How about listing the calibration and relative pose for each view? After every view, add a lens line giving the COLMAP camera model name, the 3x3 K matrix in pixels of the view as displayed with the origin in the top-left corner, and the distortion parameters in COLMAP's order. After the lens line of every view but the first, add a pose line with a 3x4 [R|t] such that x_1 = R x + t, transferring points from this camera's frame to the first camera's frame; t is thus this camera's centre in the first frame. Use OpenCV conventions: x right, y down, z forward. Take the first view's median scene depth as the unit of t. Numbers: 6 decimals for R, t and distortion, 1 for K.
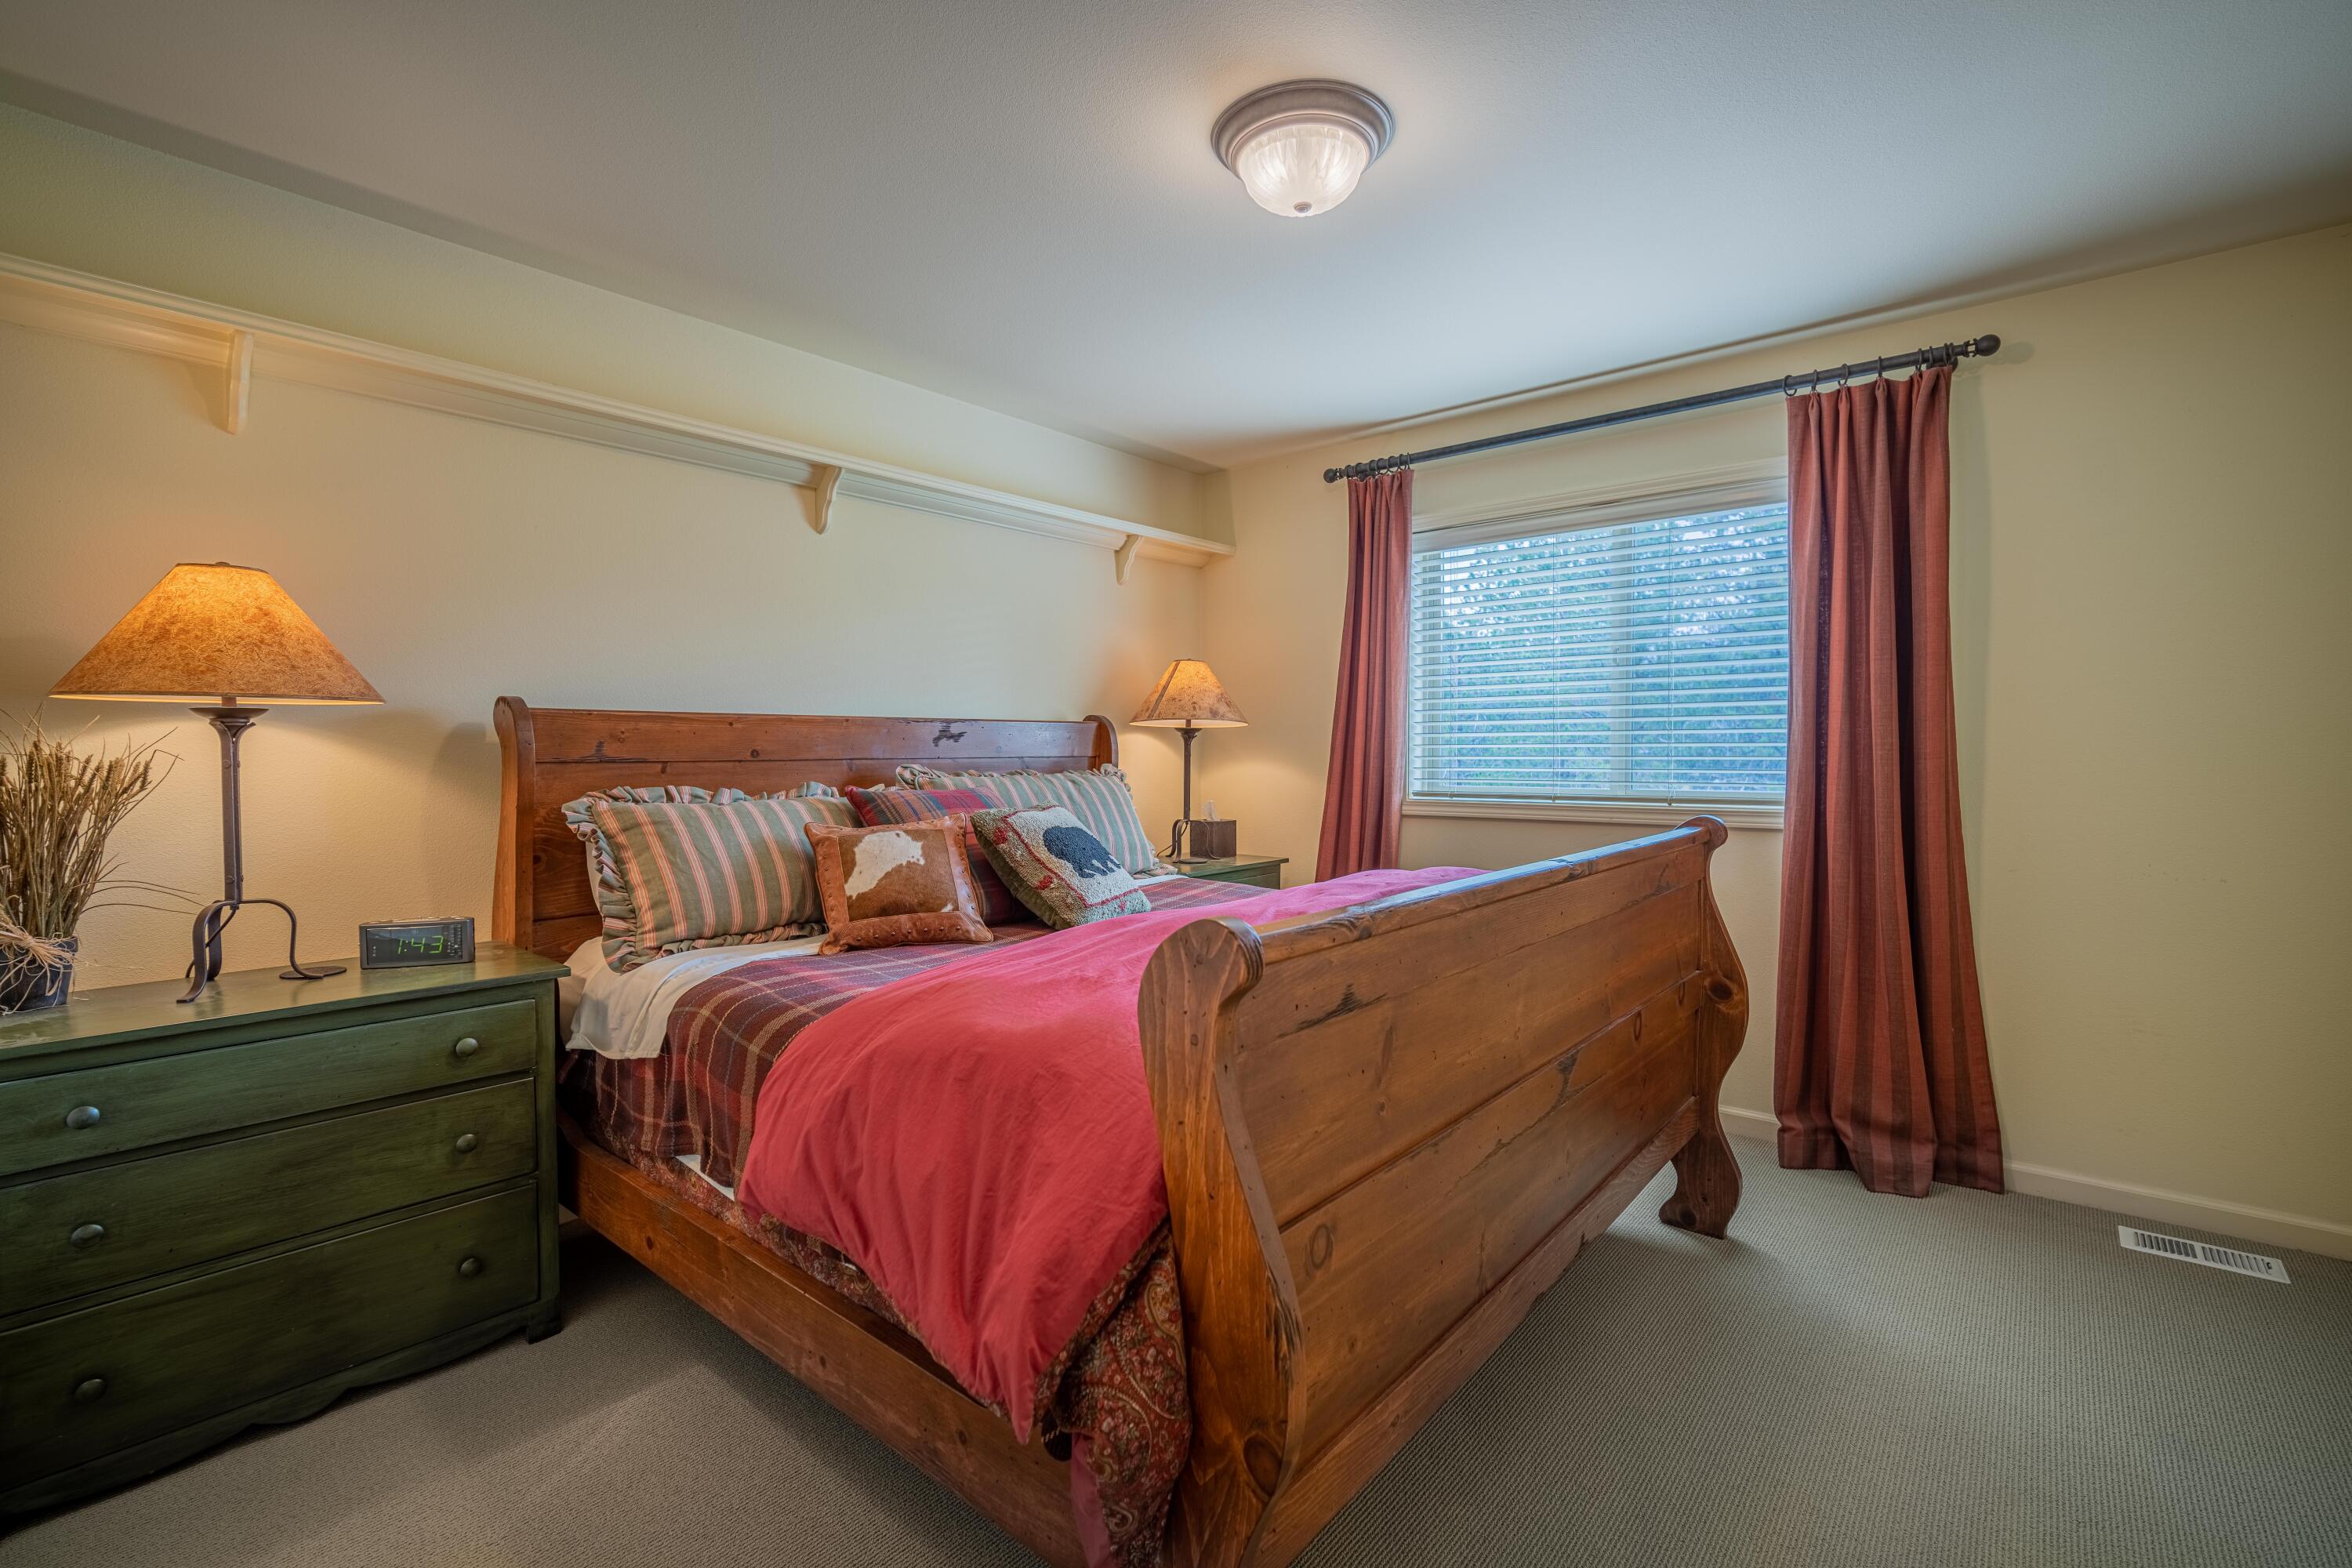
lens RADIAL K [[1045.4, 0, 1179.8], [0, 1045.4, 761.2], [0, 0, 1]] dist [0.000333, 0.000392]
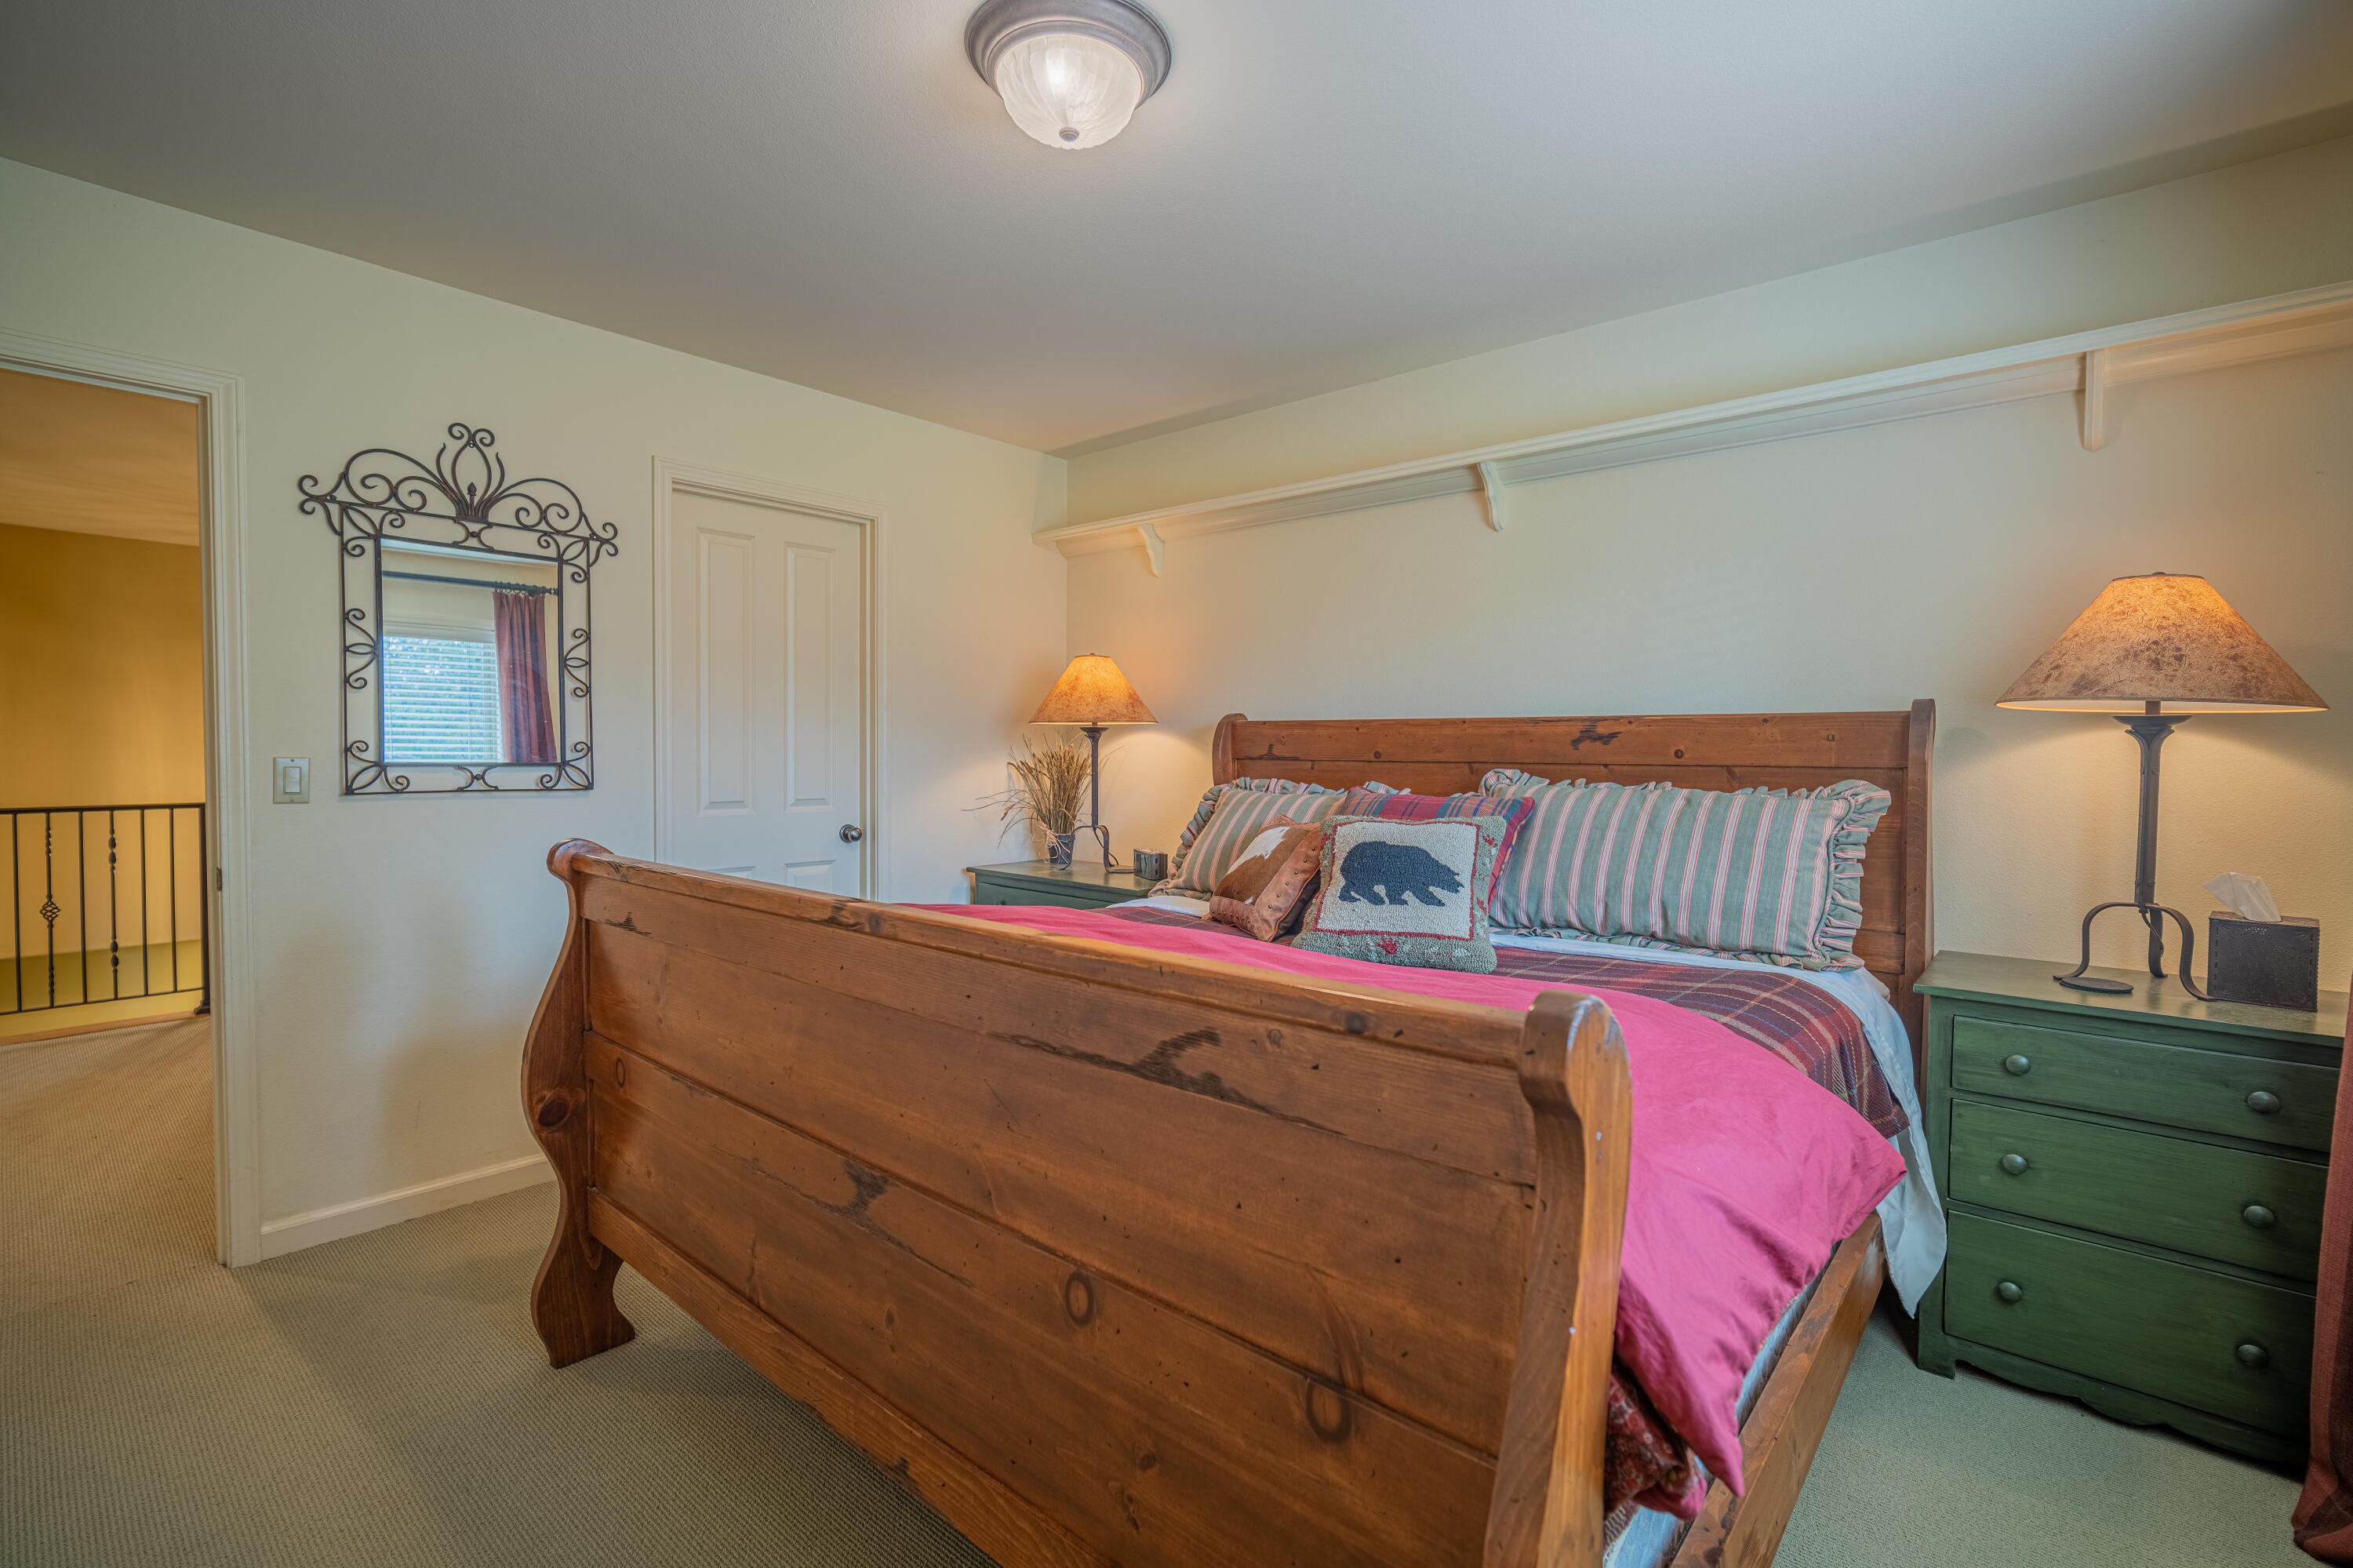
lens RADIAL K [[1045.8, 0, 1181.6], [0, 1045.8, 785.7], [0, 0, 1]] dist [0.000333, 0.000392]
pose [[0.003104, 0.036695, -0.999322, 0.611552], [-0.021360, 0.999101, 0.036621, -0.009212], [0.999767, 0.021232, 0.003885, 0.675490]]
